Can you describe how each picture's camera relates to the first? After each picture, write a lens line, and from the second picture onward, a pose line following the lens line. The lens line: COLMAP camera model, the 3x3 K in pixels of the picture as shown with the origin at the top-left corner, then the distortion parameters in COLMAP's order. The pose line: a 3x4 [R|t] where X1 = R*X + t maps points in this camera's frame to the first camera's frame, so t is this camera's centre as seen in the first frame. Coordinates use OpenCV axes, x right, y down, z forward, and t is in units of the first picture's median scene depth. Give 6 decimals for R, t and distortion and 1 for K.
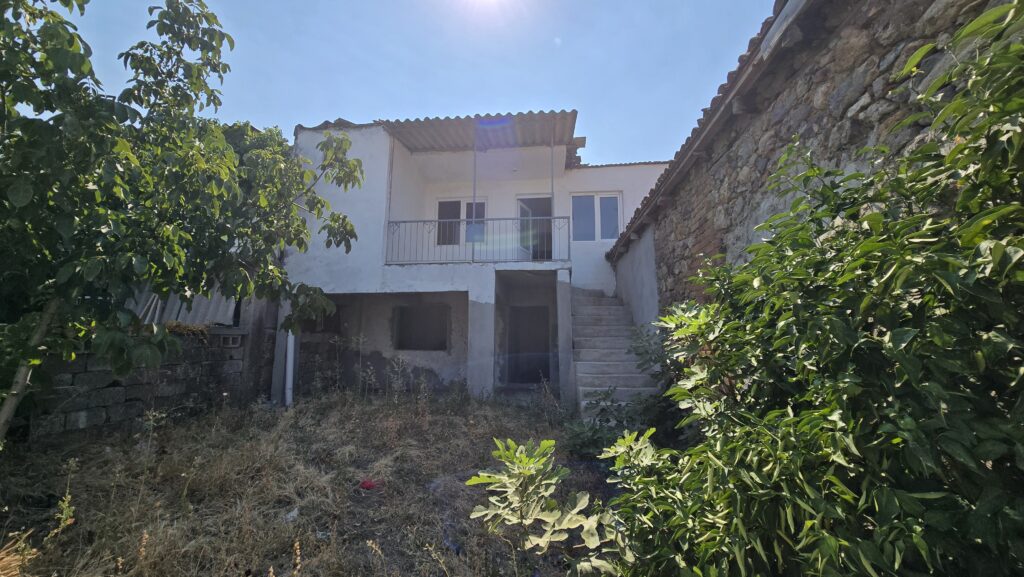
lens RADIAL K [[421.1, 0, 507.3], [0, 421.1, 287.6], [0, 0, 1]] dist [-0.003017, 0.000132]
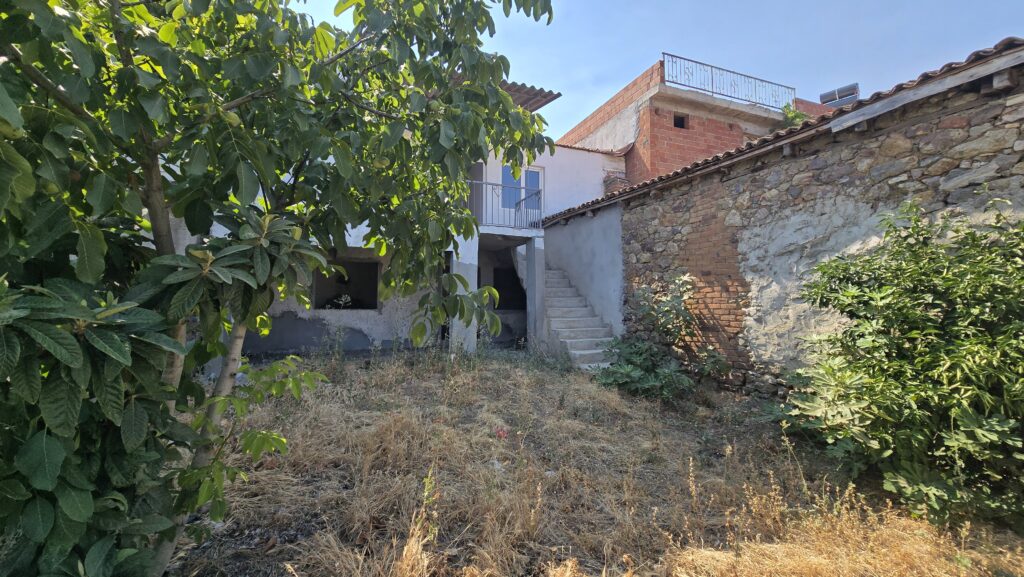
lens RADIAL K [[421.1, 0, 505.3], [0, 421.1, 286.1], [0, 0, 1]] dist [-0.003017, 0.000132]
pose [[0.866092, 0.019165, 0.499517, -0.562078], [-0.068839, 0.994317, 0.081209, 0.001349], [-0.495122, -0.104721, 0.862489, 0.074937]]
